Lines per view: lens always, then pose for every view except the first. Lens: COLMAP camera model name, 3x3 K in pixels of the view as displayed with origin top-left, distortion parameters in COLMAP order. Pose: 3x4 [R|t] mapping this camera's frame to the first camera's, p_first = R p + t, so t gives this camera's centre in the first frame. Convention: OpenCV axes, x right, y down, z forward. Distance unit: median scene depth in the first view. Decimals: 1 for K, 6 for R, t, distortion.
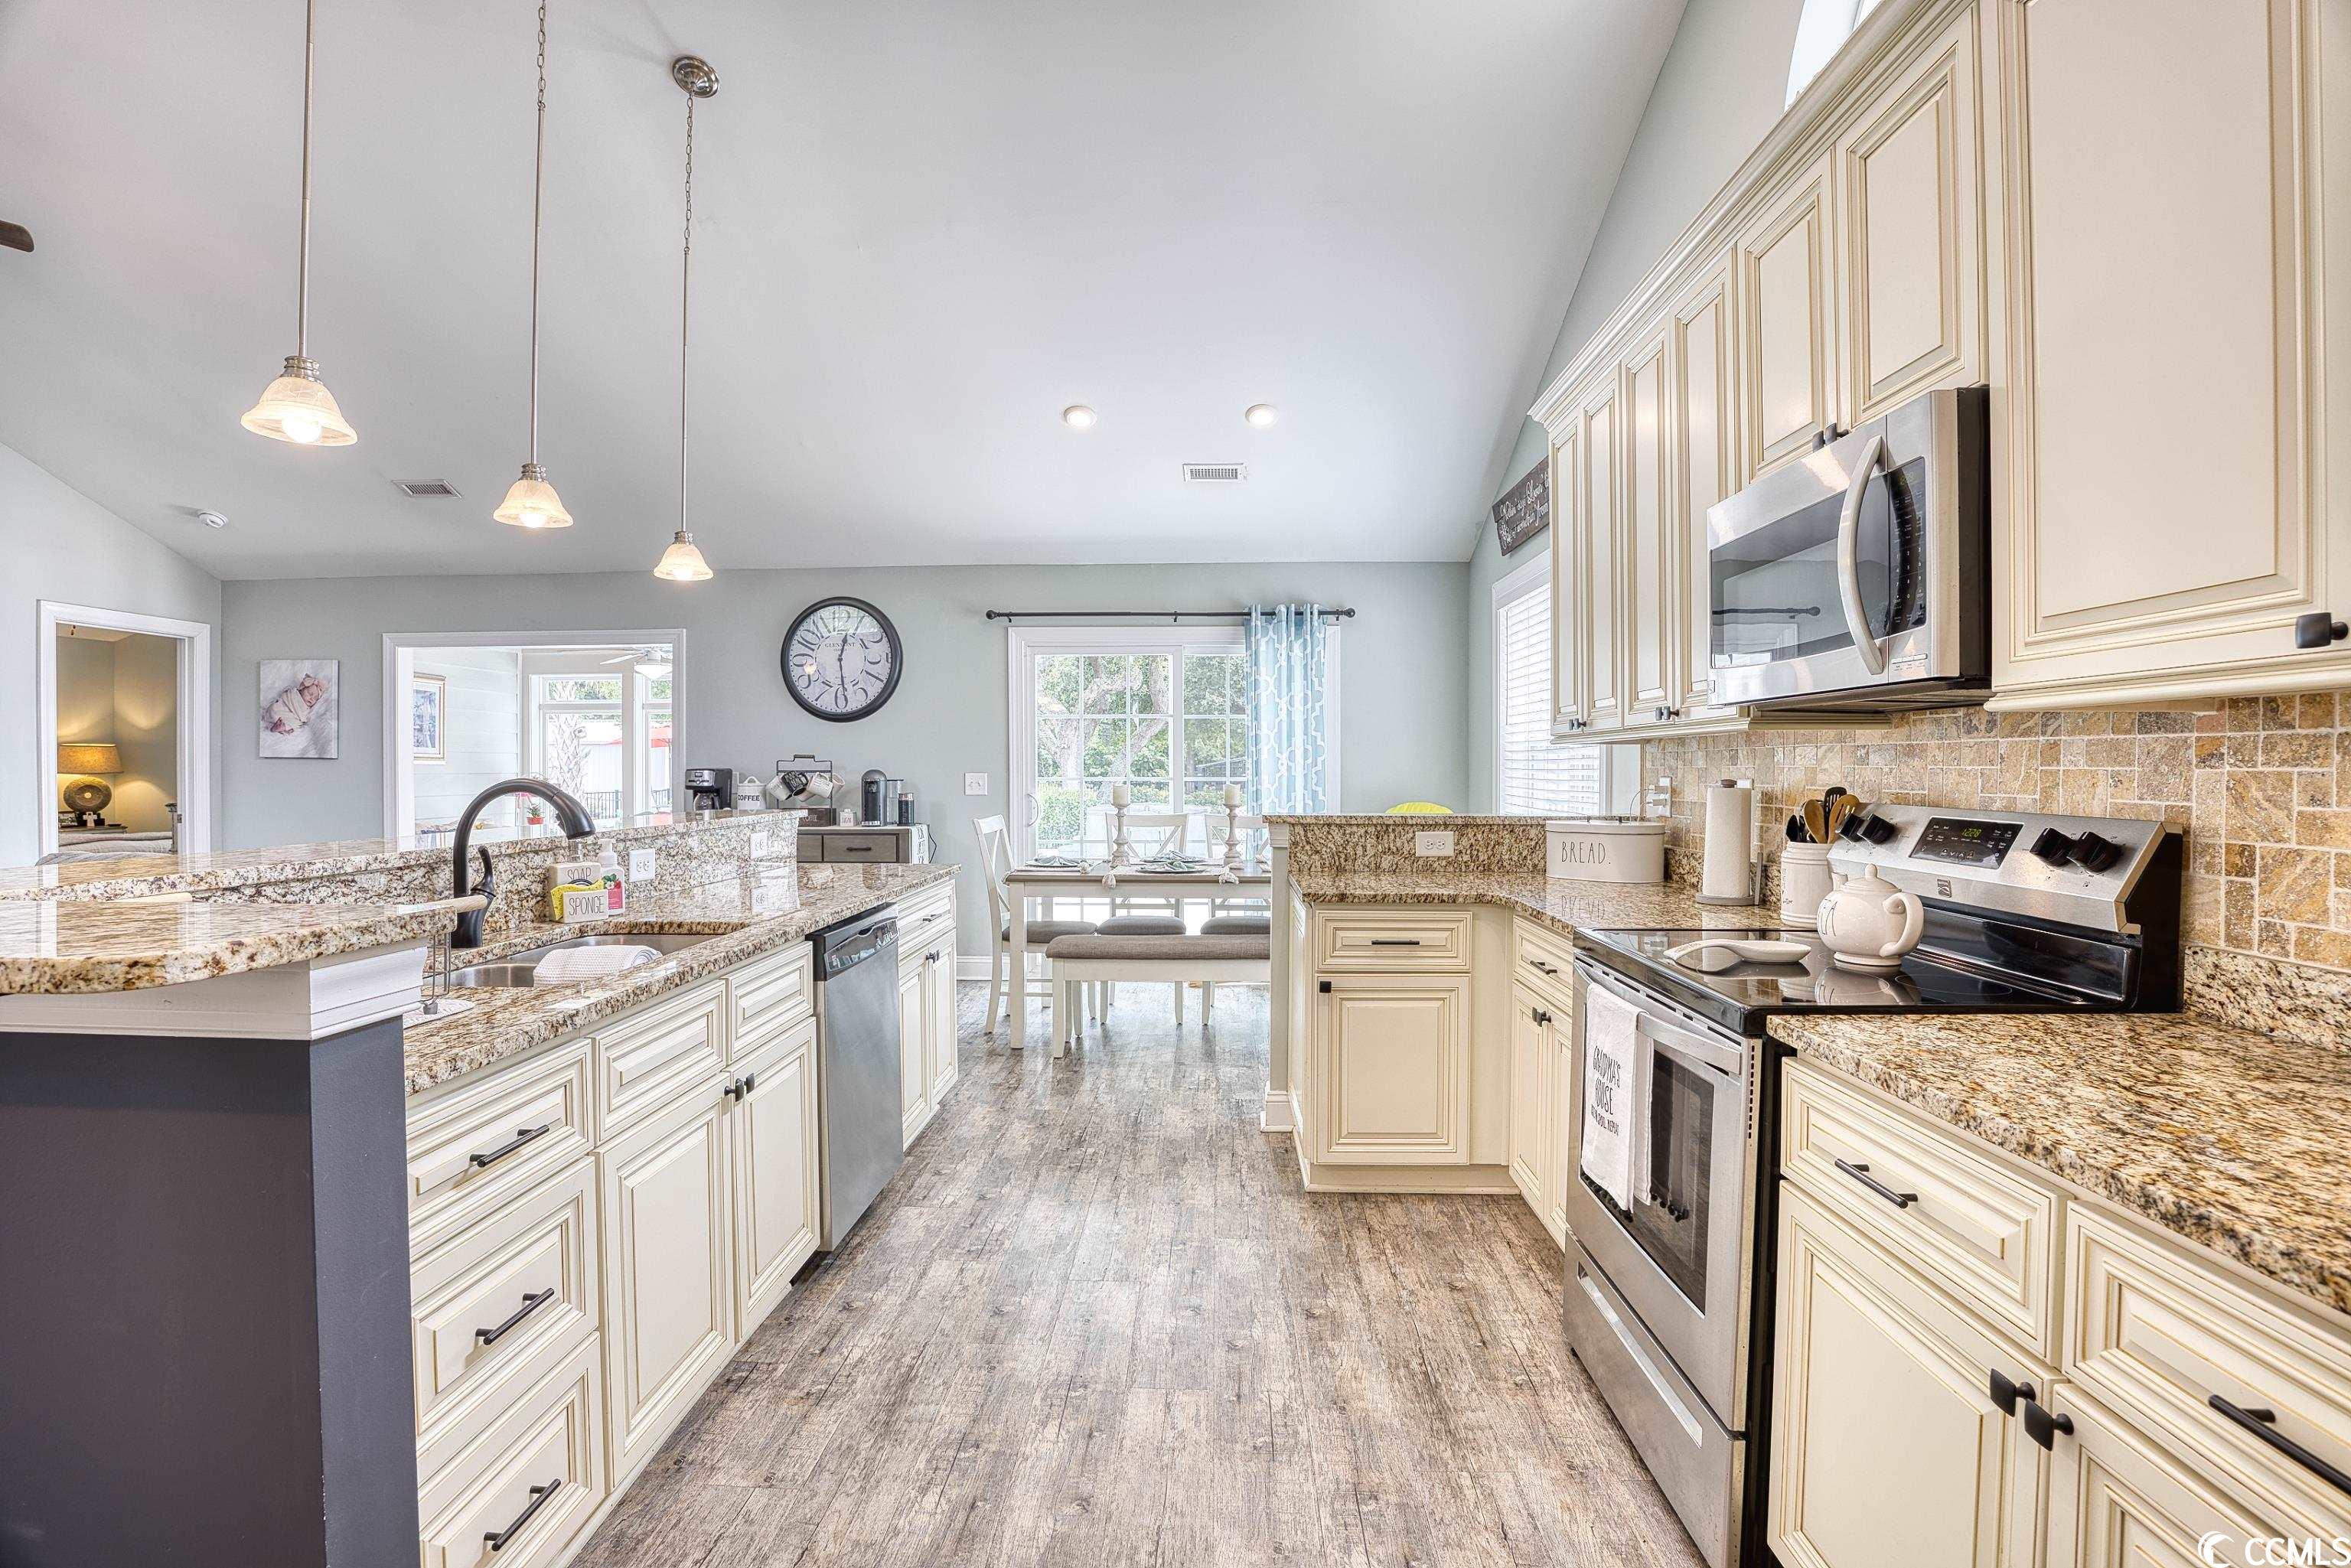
lens RADIAL K [[1088.5, 0, 1174.0], [0, 1088.5, 776.8], [0, 0, 1]] dist [-0.063800, 0.015705]
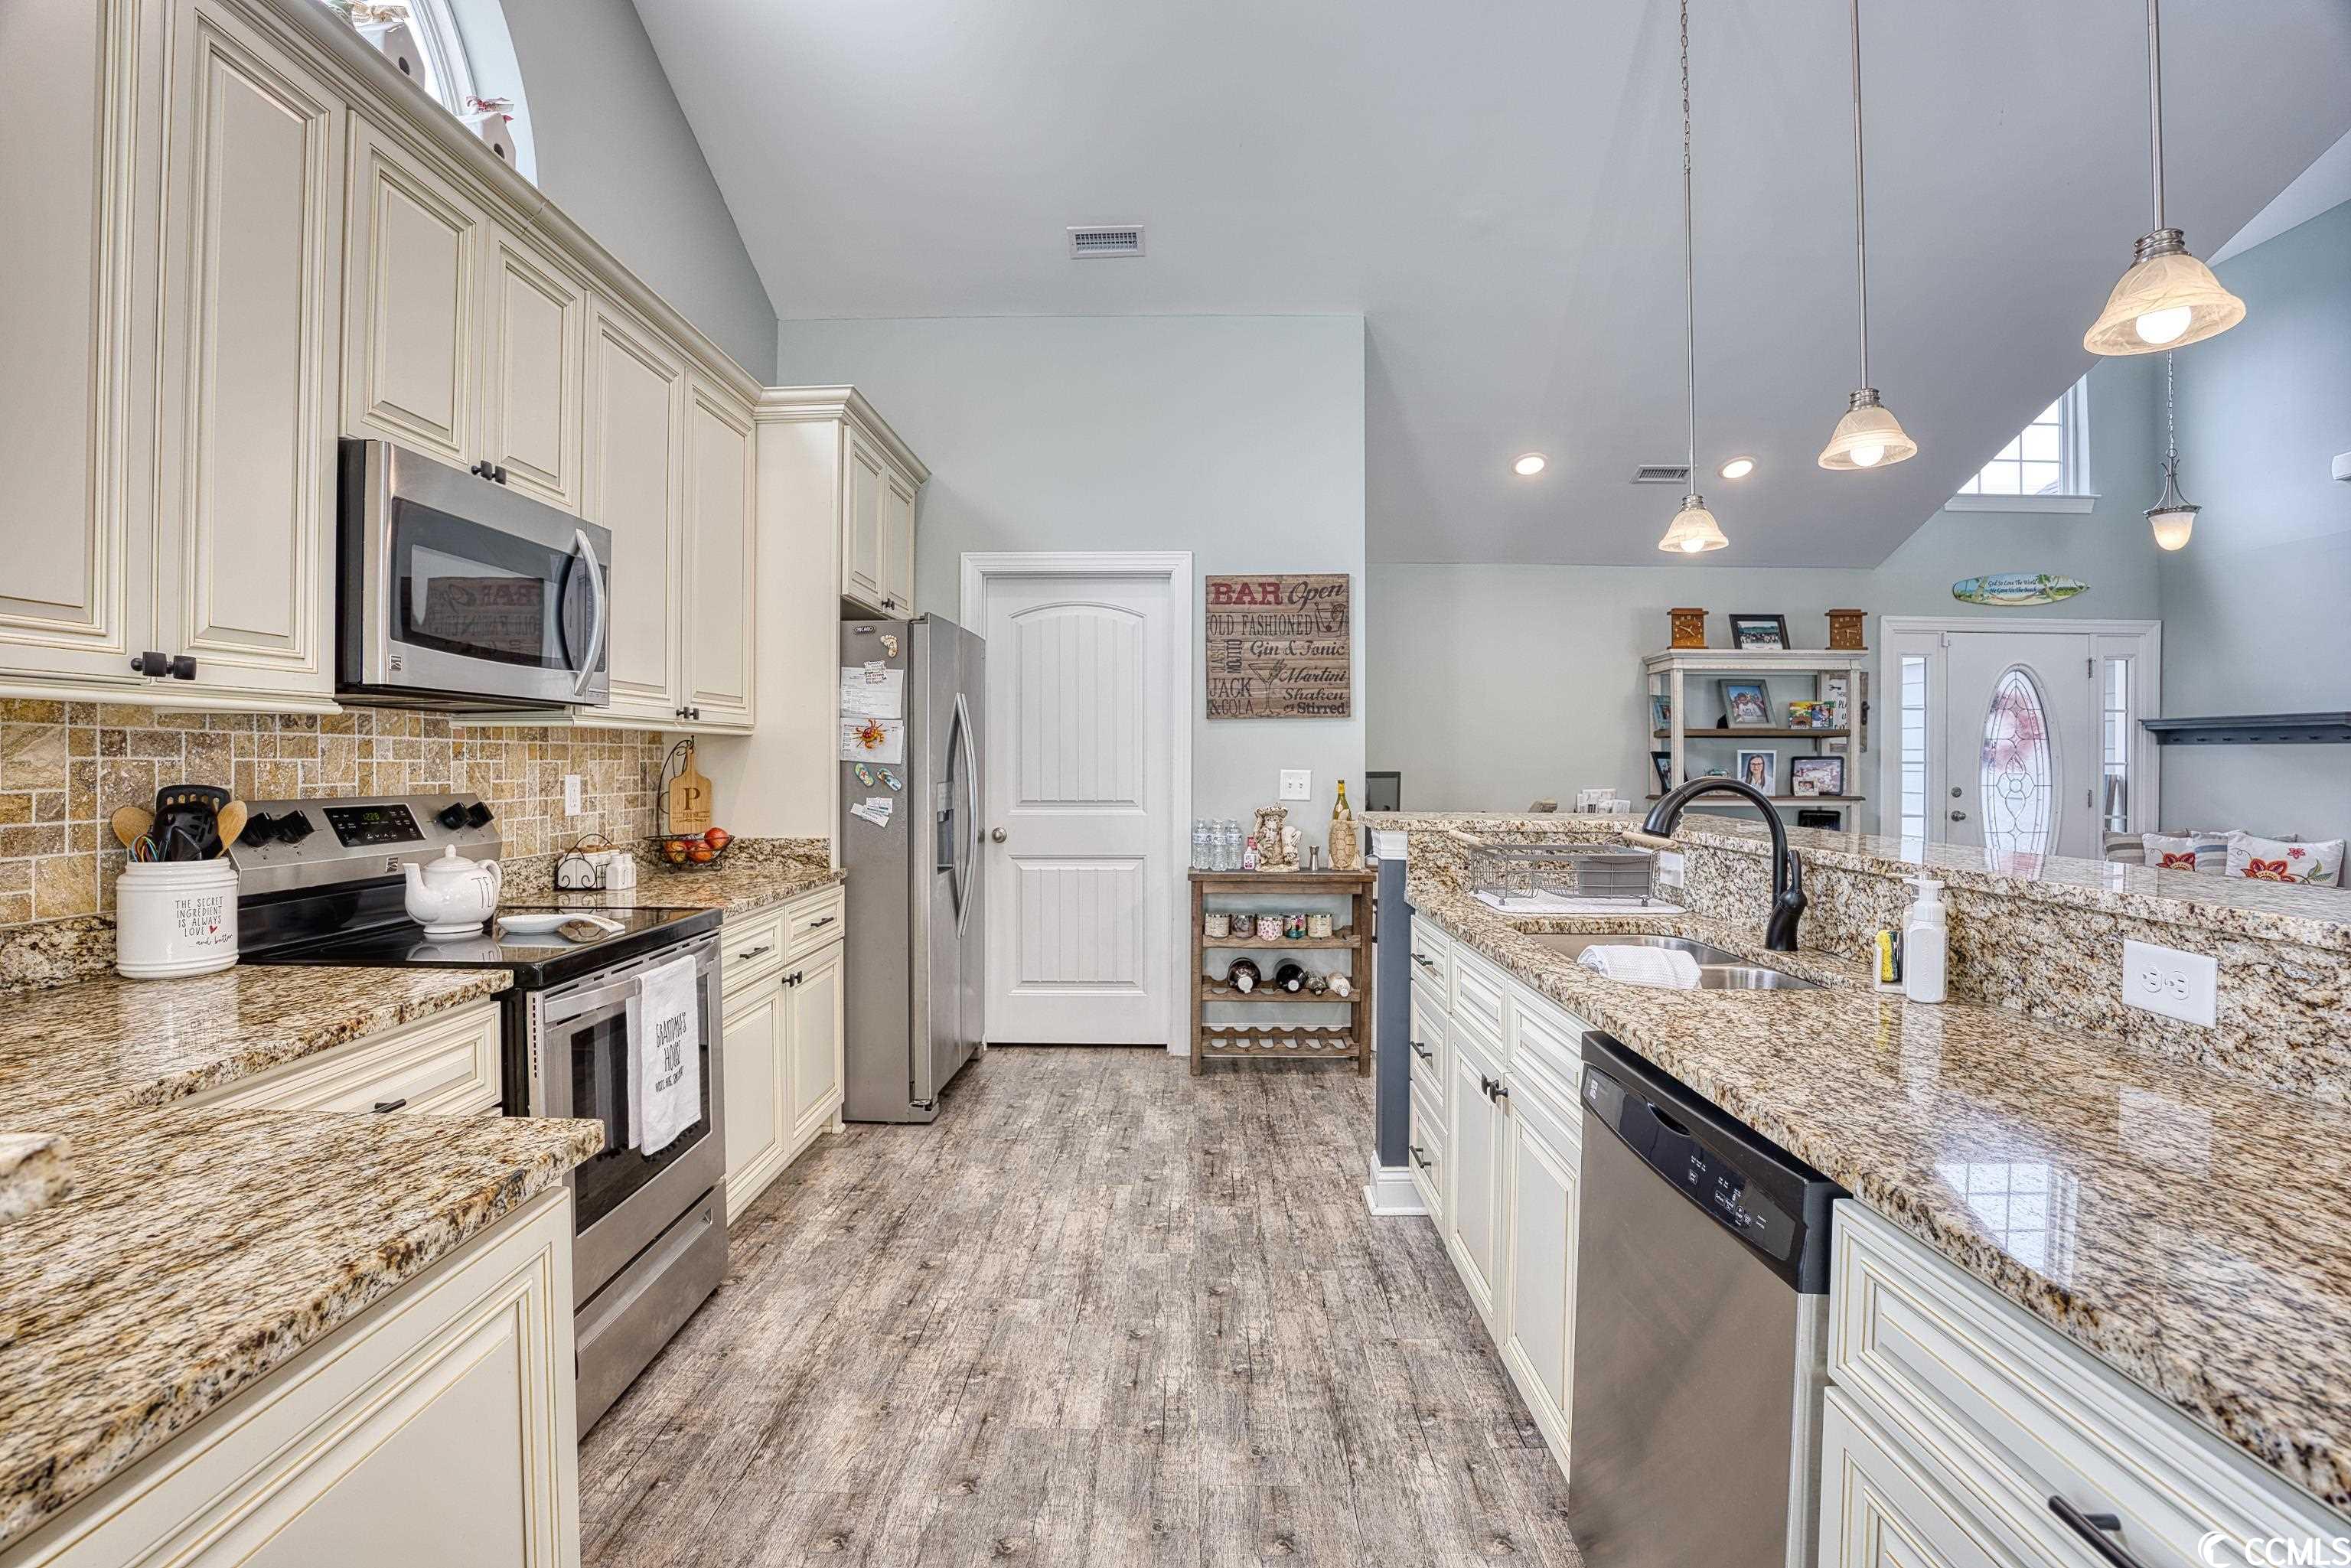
lens RADIAL K [[1088.5, 0, 1176.8], [0, 1088.5, 763.2], [0, 0, 1]] dist [-0.063800, 0.015705]
pose [[-0.999552, -0.003544, -0.029731, -0.062121], [-0.003857, 0.999937, 0.010495, -0.013333], [0.029692, 0.010605, -0.999503, 1.381772]]
